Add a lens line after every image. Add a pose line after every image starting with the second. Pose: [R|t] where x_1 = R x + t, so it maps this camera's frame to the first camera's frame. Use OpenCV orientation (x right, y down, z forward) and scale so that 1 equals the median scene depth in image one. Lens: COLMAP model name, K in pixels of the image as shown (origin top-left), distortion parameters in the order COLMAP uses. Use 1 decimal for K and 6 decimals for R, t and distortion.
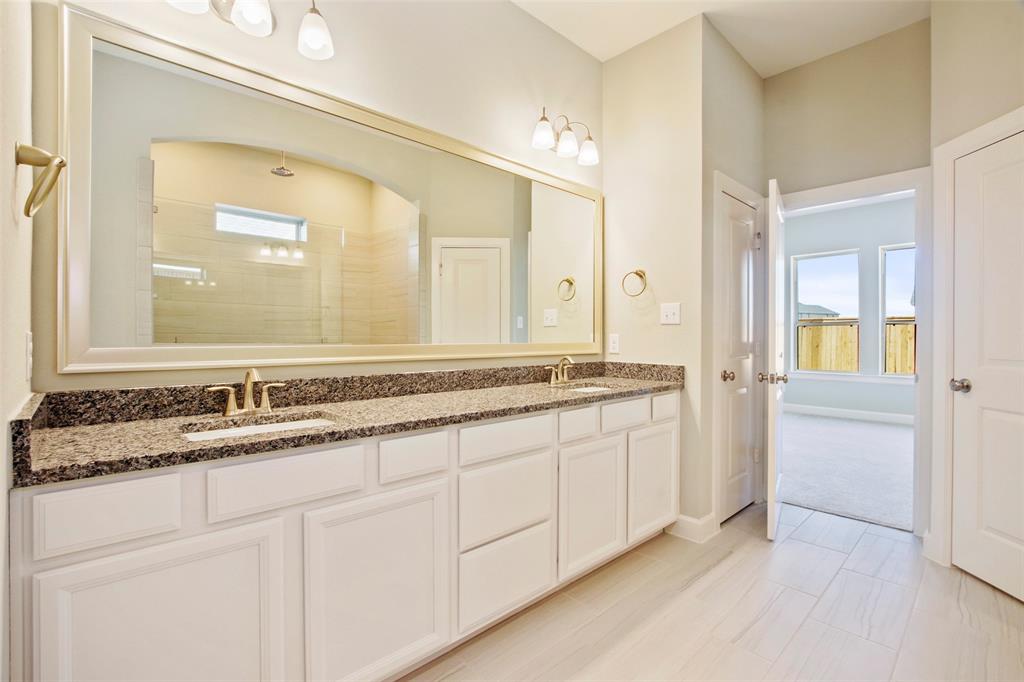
lens RADIAL K [[471.9, 0, 513.4], [0, 471.9, 335.1], [0, 0, 1]] dist [-0.028034, 0.002634]
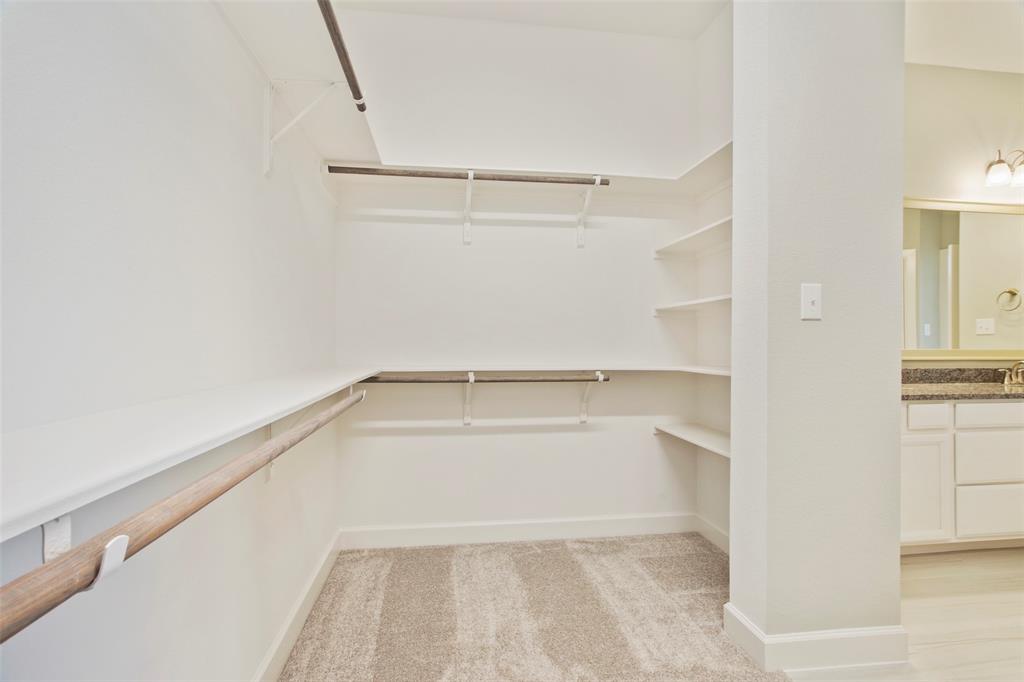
lens RADIAL K [[471.9, 0, 514.3], [0, 471.9, 342.7], [0, 0, 1]] dist [-0.028034, 0.002634]
pose [[0.816834, 0.007043, -0.576830, -0.269589], [-0.005280, 0.999975, 0.004733, 0.001332], [0.576849, -0.000820, 0.816851, -0.661268]]
